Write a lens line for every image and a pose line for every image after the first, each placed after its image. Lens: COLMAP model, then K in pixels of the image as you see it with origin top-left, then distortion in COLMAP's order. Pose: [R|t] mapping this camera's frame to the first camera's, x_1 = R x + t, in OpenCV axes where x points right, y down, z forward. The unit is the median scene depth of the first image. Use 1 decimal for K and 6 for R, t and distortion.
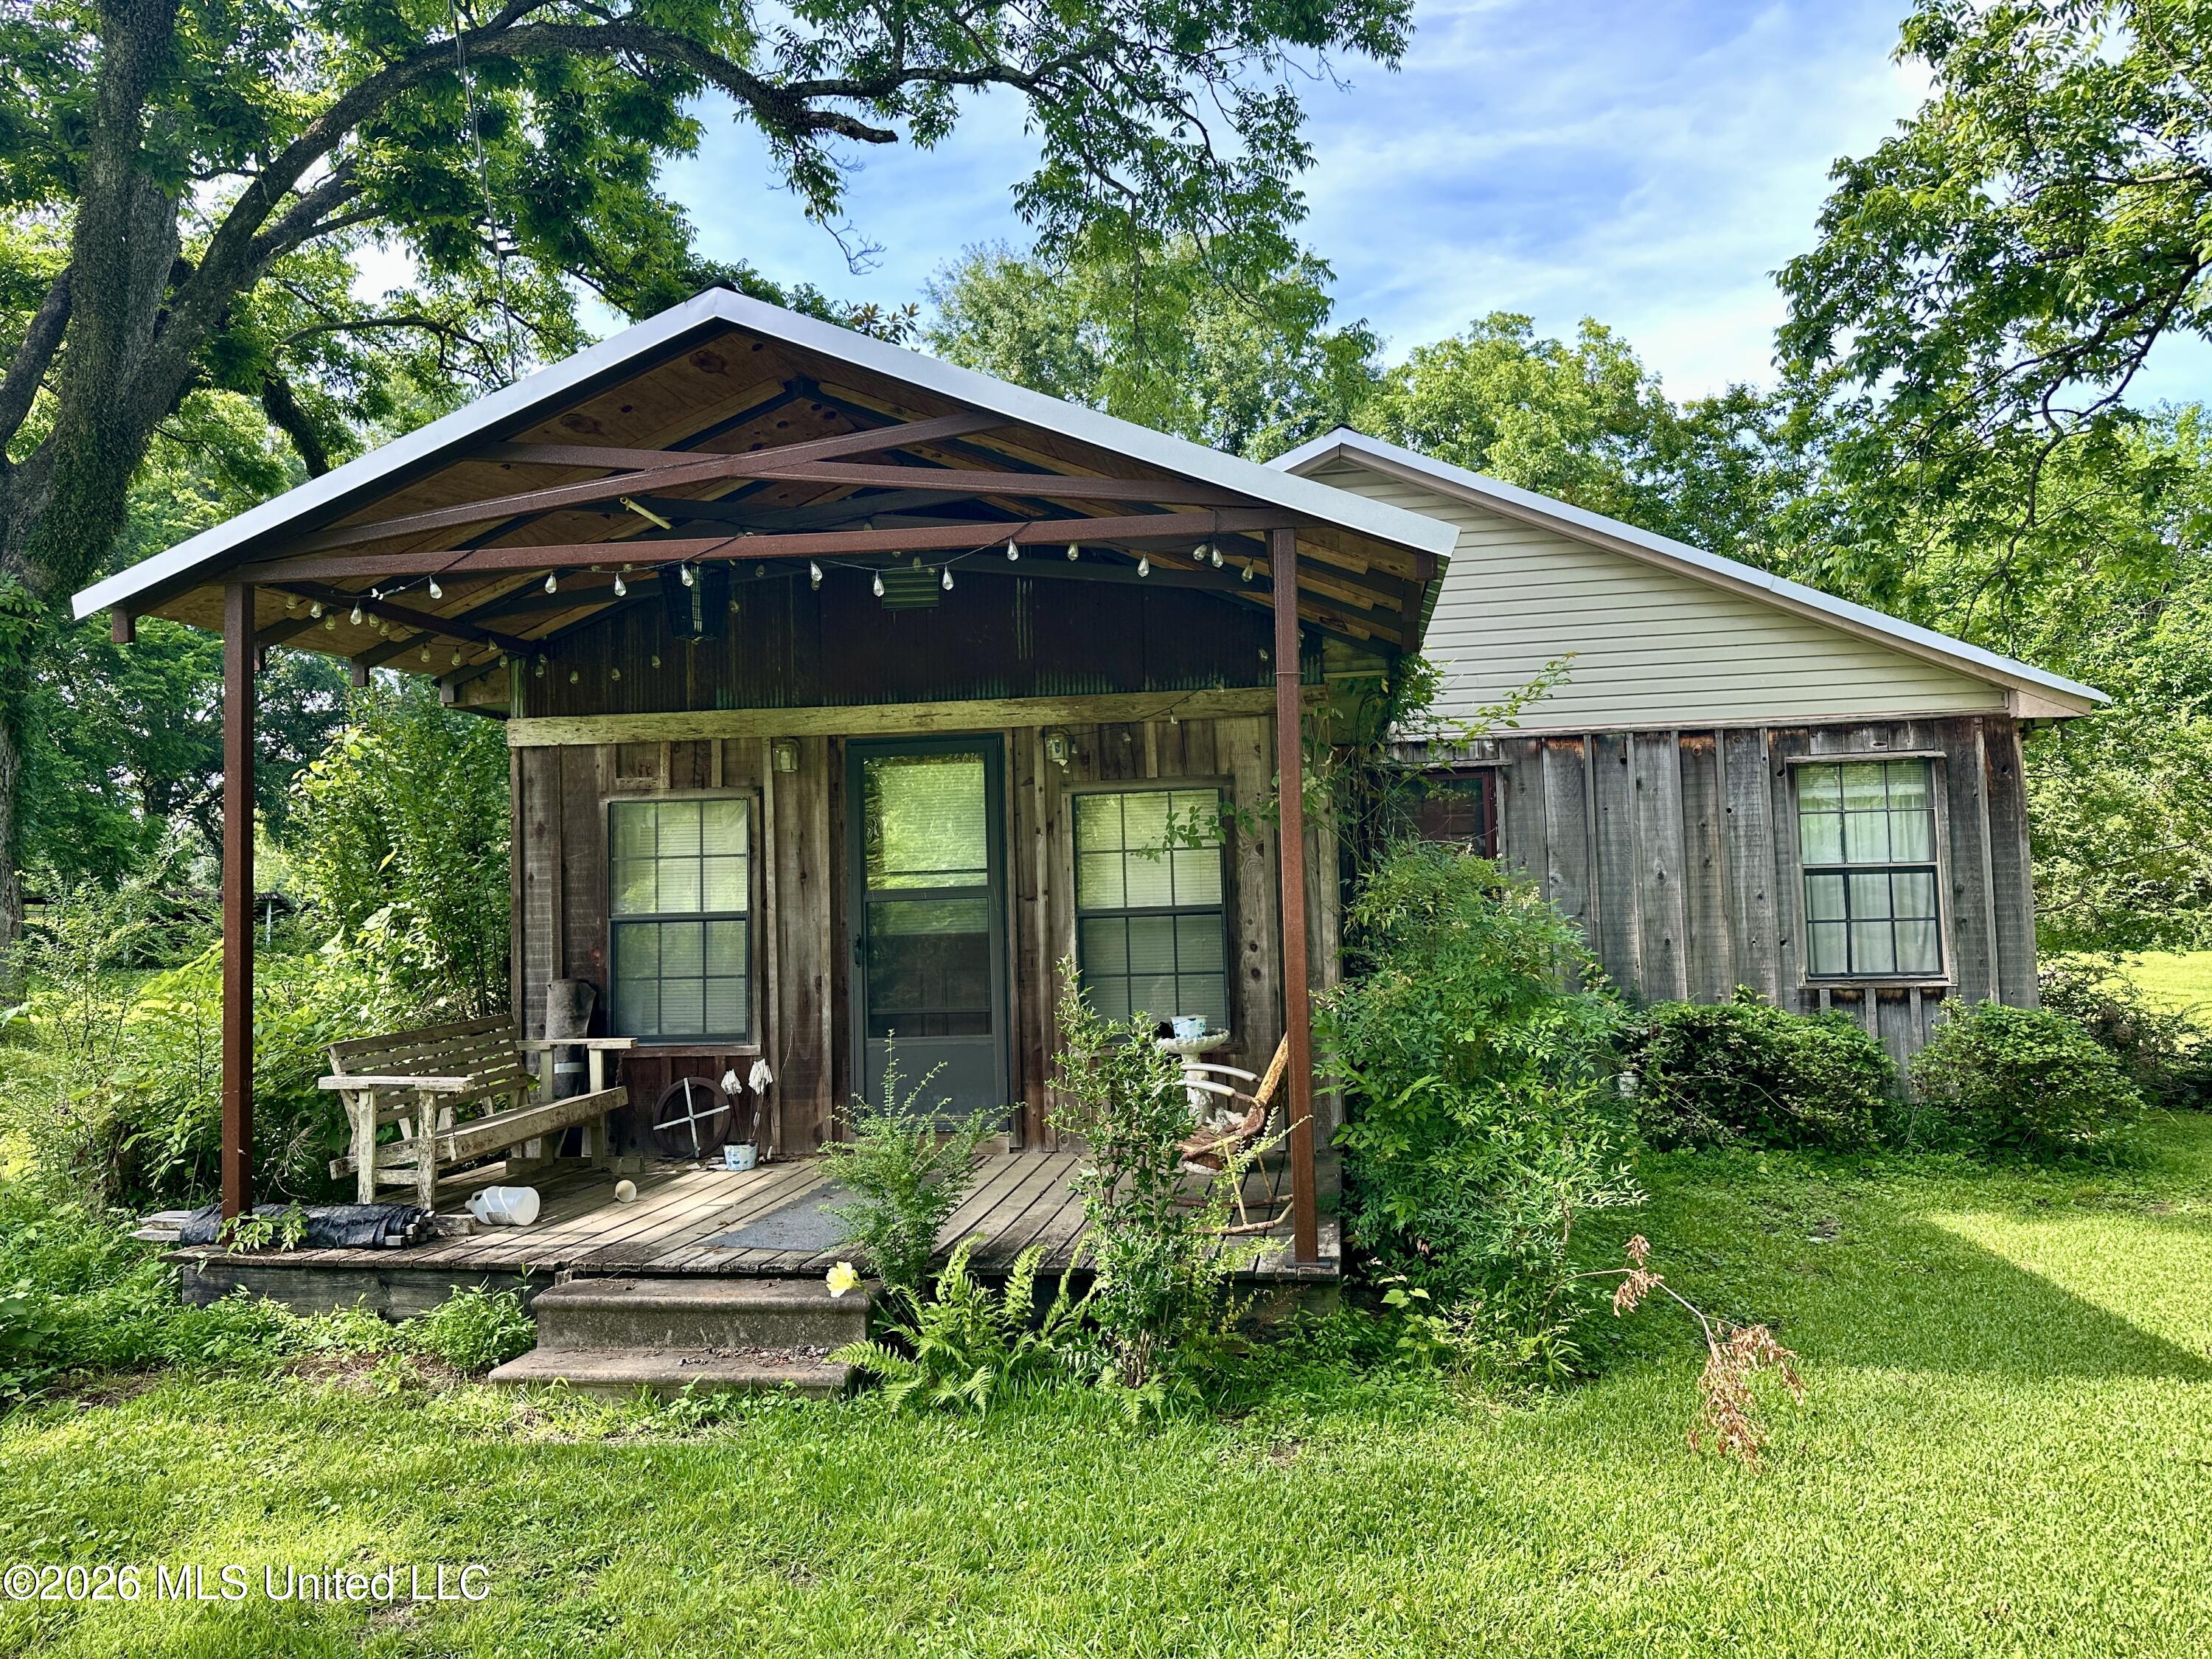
lens RADIAL K [[1551.7, 0, 1126.0], [0, 1551.7, 828.1], [0, 0, 1]] dist [0.051827, -0.060945]
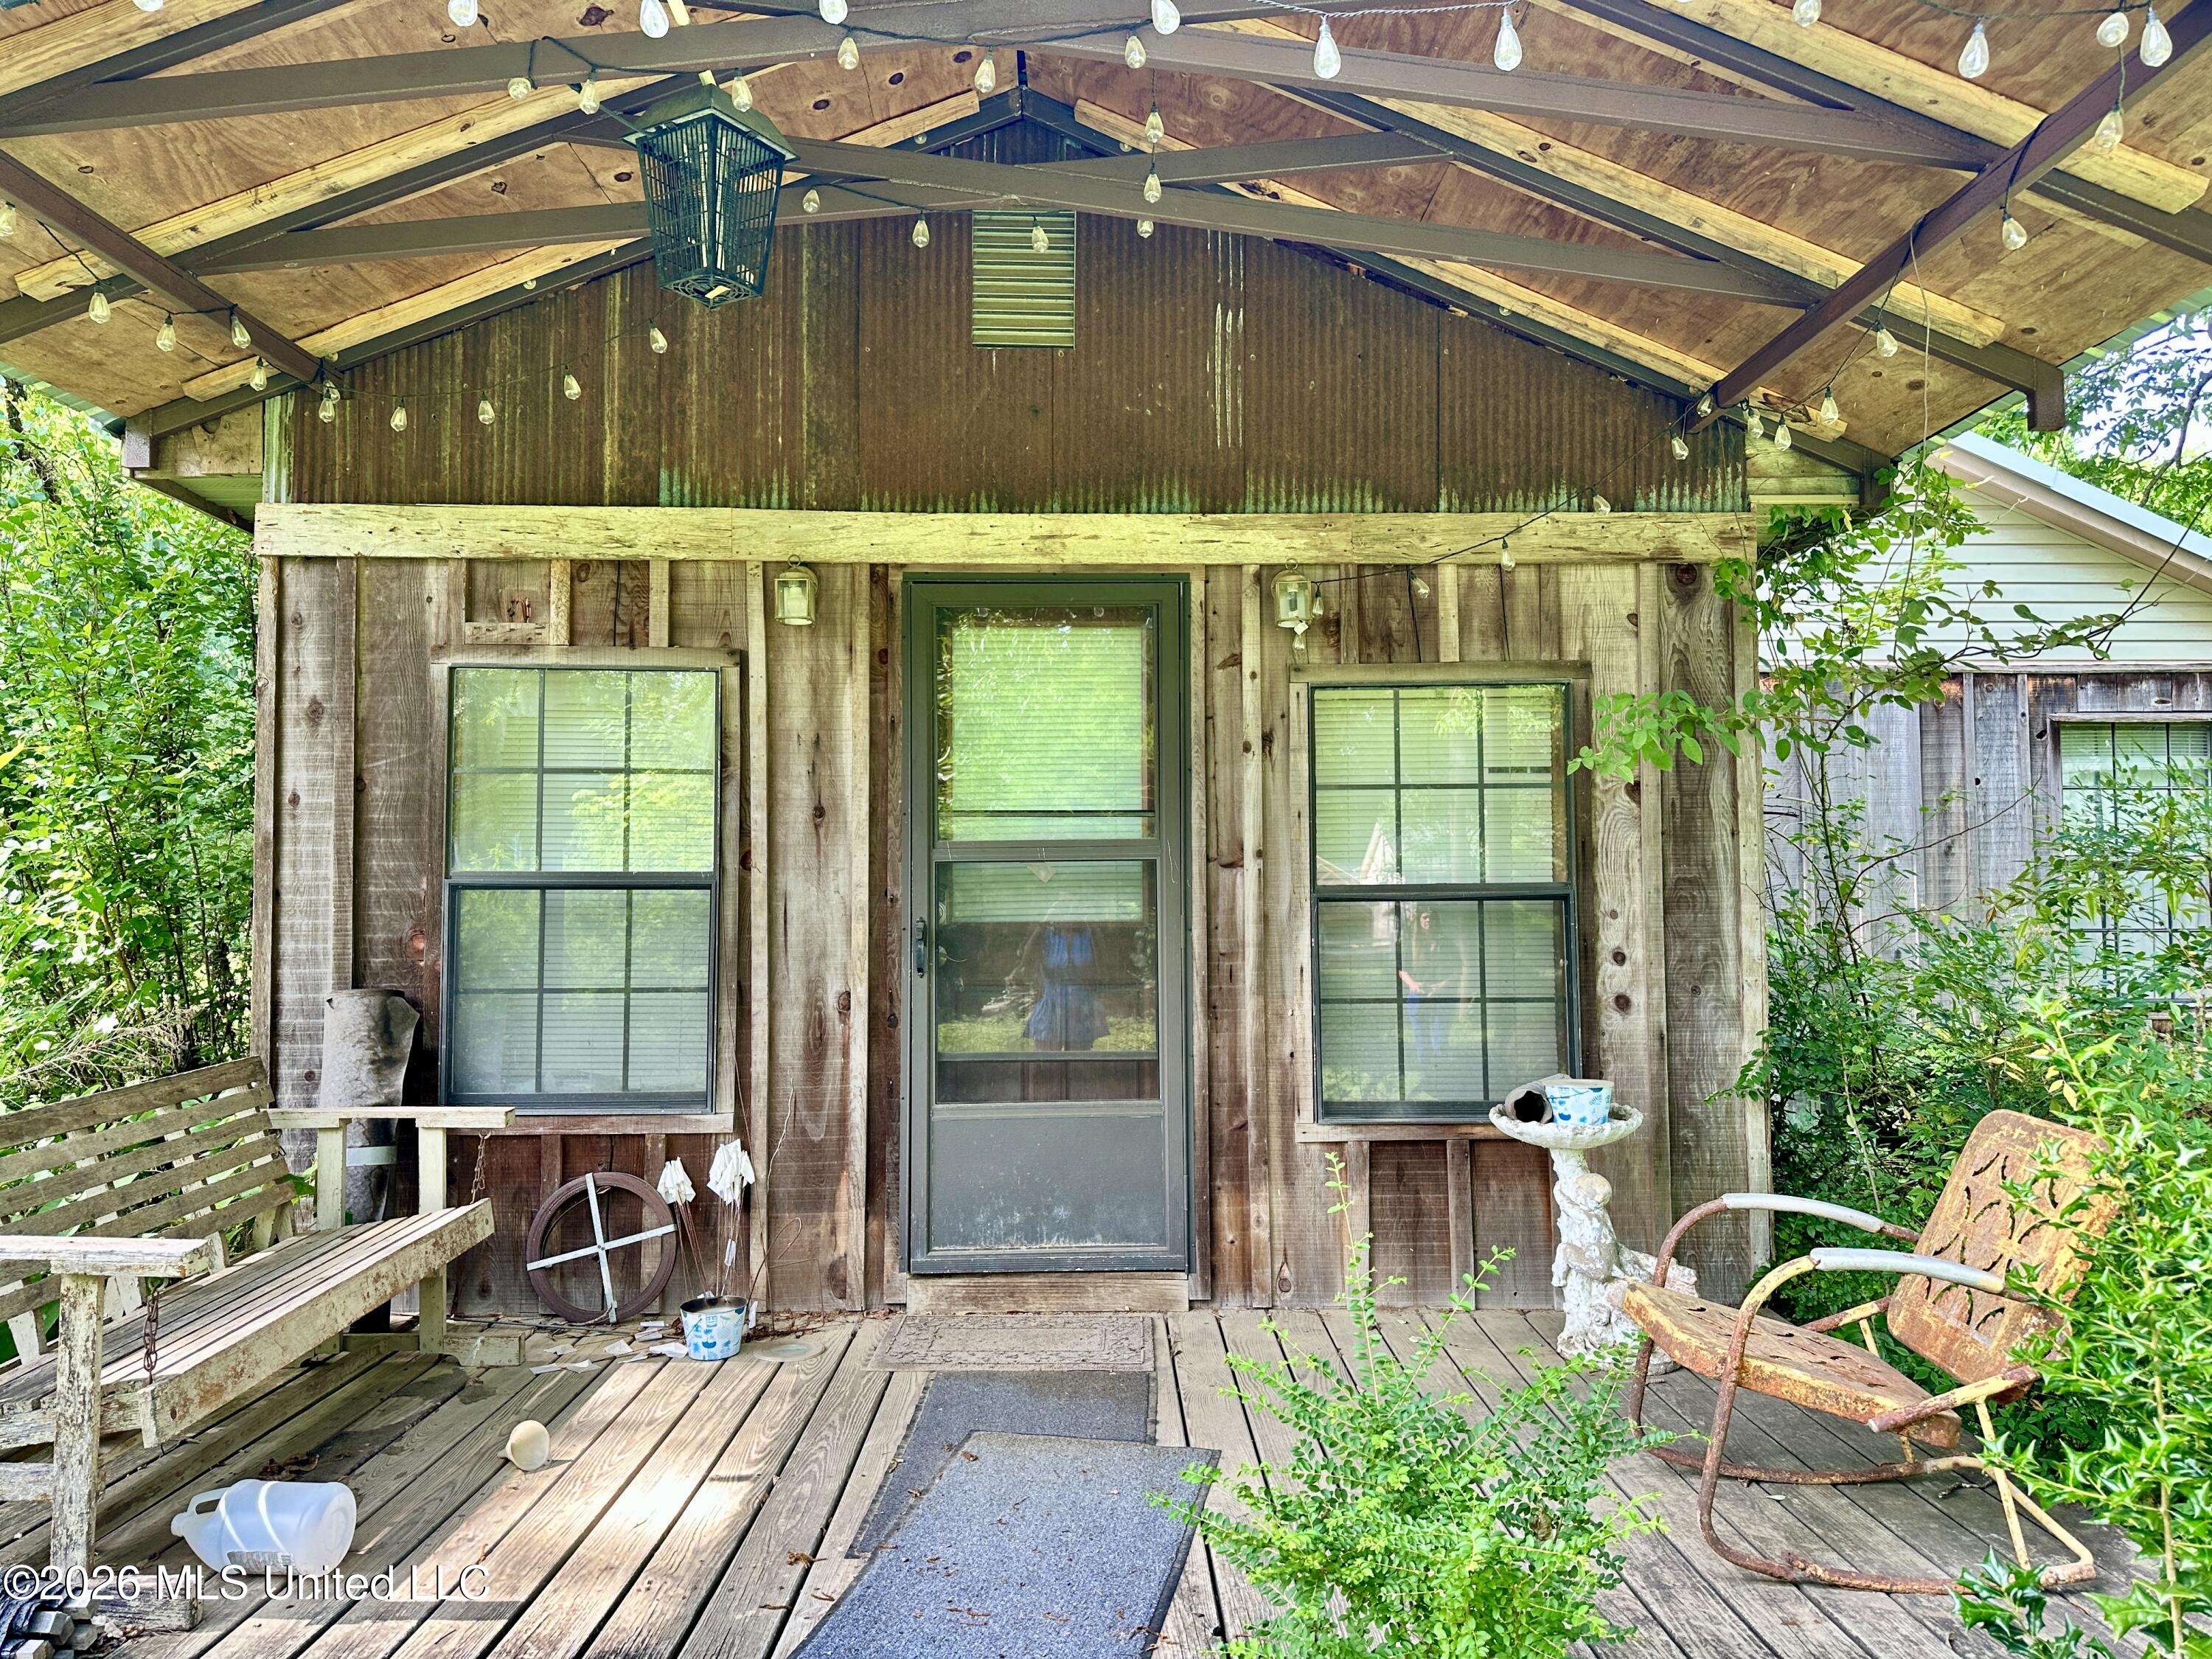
lens RADIAL K [[1551.7, 0, 1094.4], [0, 1551.7, 837.6], [0, 0, 1]] dist [0.051827, -0.060945]
pose [[0.987133, 0.032225, 0.156618, -0.197193], [-0.033838, 0.999398, 0.007638, 0.032246], [-0.156278, -0.012839, 0.987630, 0.433053]]
